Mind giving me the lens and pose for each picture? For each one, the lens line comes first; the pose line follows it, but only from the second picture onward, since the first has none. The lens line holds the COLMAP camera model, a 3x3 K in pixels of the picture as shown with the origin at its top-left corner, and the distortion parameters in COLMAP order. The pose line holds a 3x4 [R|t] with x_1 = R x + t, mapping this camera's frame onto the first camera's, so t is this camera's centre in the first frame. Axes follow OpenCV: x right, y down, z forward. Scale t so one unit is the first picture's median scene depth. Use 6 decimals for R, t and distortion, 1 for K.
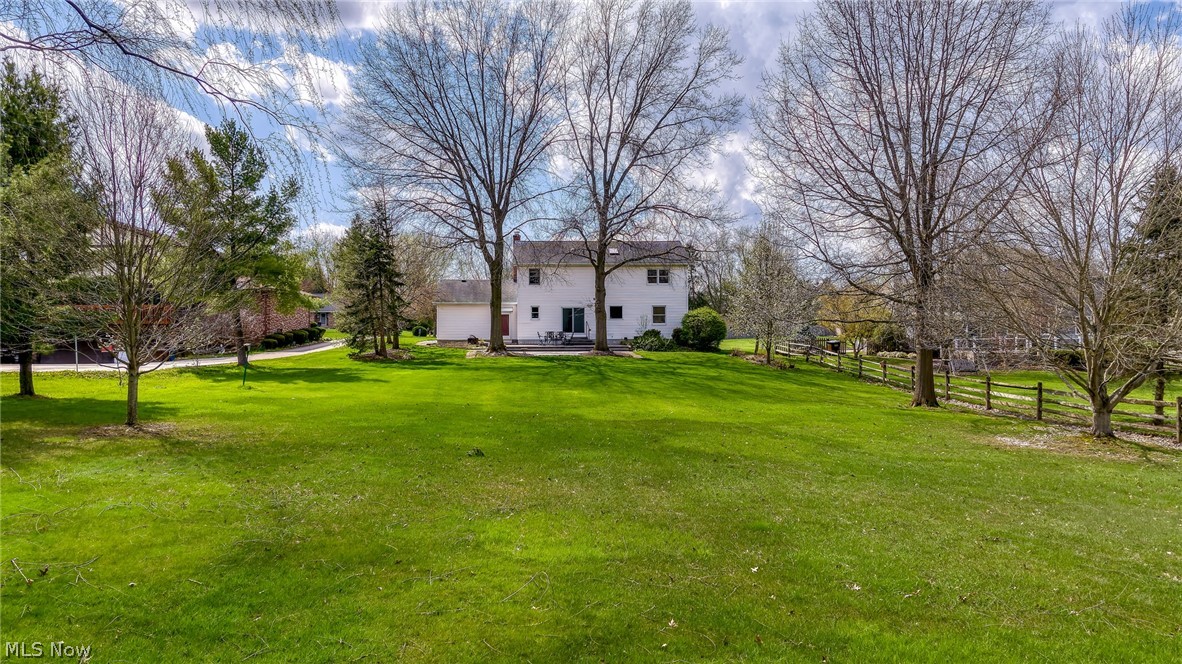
lens RADIAL K [[828.3, 0, 591.0], [0, 828.3, 332.0], [0, 0, 1]] dist [0.027056, -0.000196]
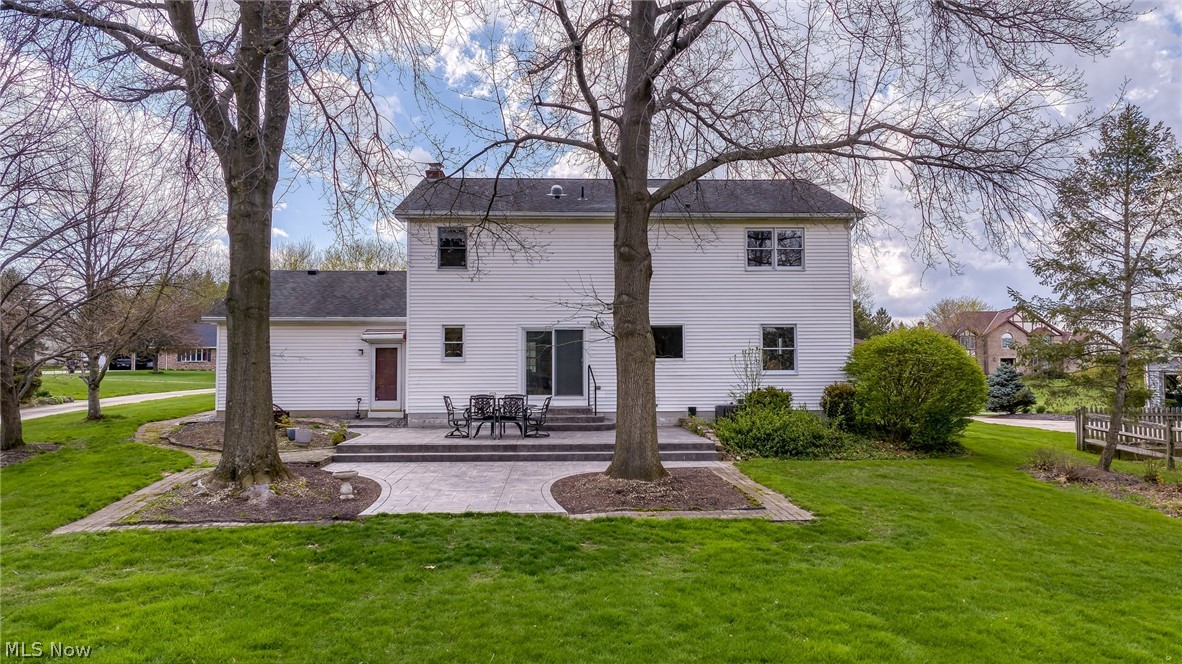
lens RADIAL K [[828.3, 0, 591.0], [0, 828.3, 332.0], [0, 0, 1]] dist [0.027056, -0.000196]
pose [[0.999887, 0.000034, -0.015004, 0.000985], [-0.000835, 0.998572, -0.053408, -0.007731], [0.014980, 0.053415, 0.998460, 0.622149]]
